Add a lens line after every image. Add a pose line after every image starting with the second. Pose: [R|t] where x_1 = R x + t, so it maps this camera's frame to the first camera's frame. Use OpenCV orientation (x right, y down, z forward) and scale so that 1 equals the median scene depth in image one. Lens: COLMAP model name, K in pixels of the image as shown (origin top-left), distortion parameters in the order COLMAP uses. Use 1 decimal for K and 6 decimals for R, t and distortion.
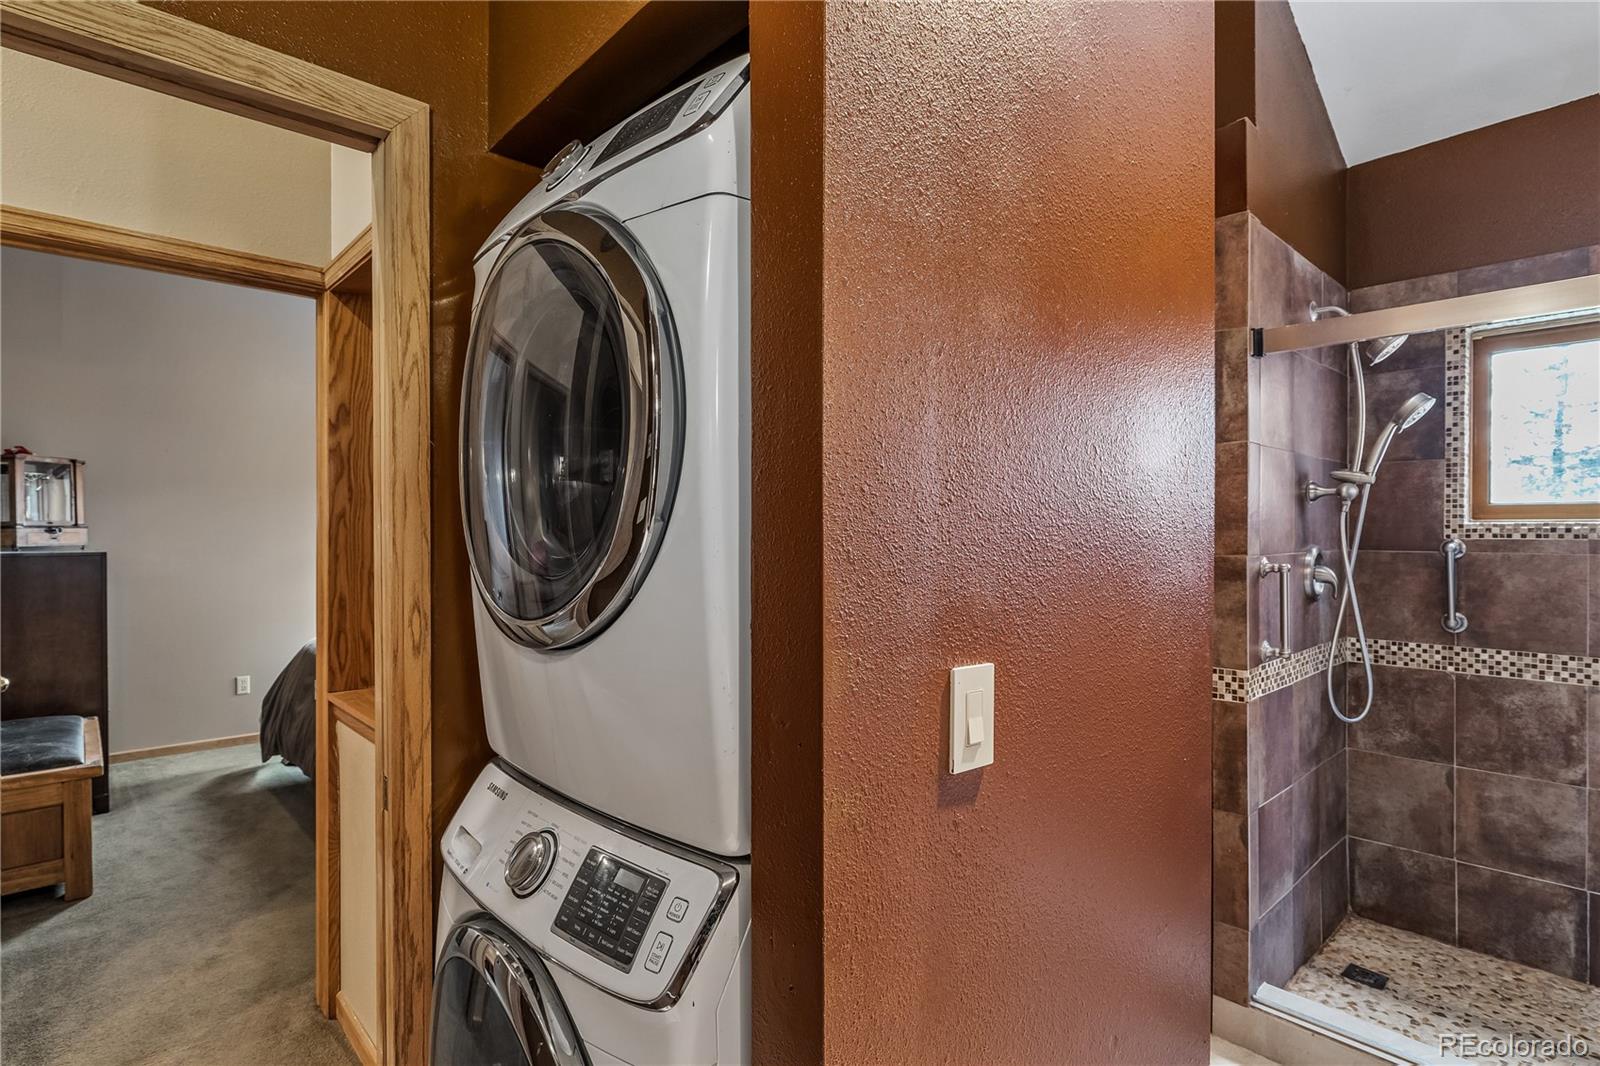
lens RADIAL K [[797.0, 0, 800.0], [0, 797.0, 533.0], [0, 0, 1]] dist [0.000701, 0.000243]
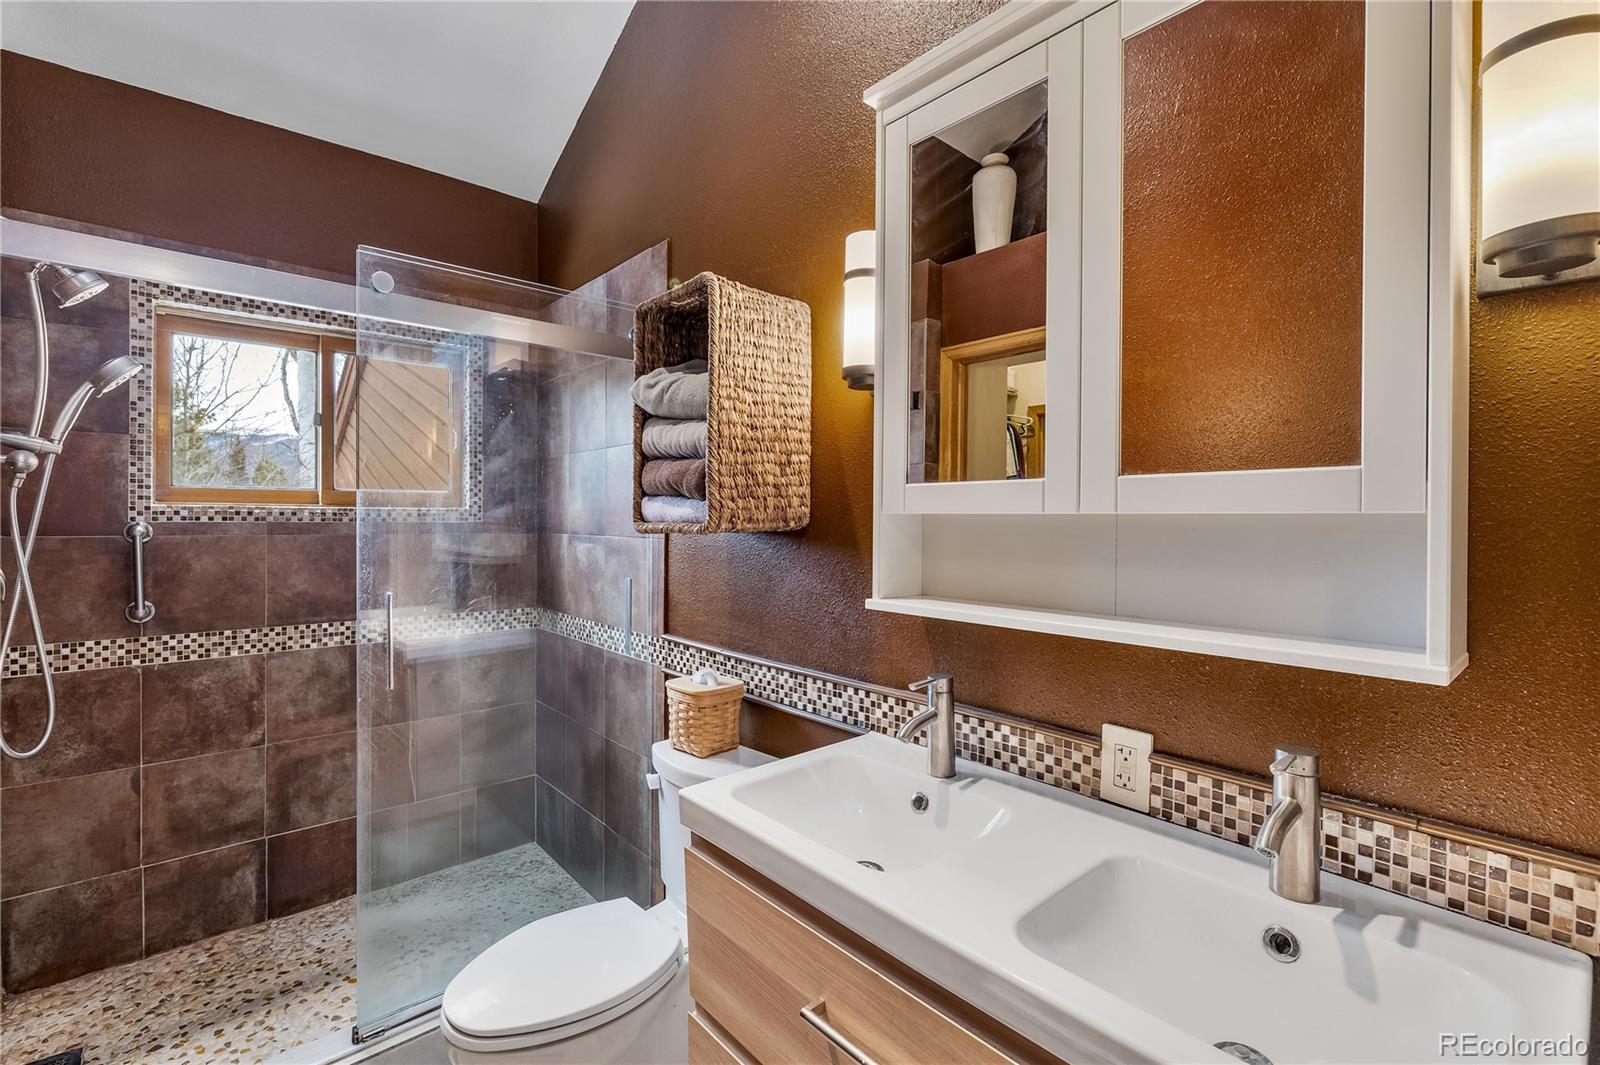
lens RADIAL K [[711.8, 0, 796.0], [0, 711.8, 520.5], [0, 0, 1]] dist [-0.000067, -0.000368]
pose [[0.040556, -0.002083, 0.999175, 0.023987], [-0.004908, 0.999985, 0.002284, 0.000262], [-0.999165, -0.004996, 0.040545, 0.209510]]
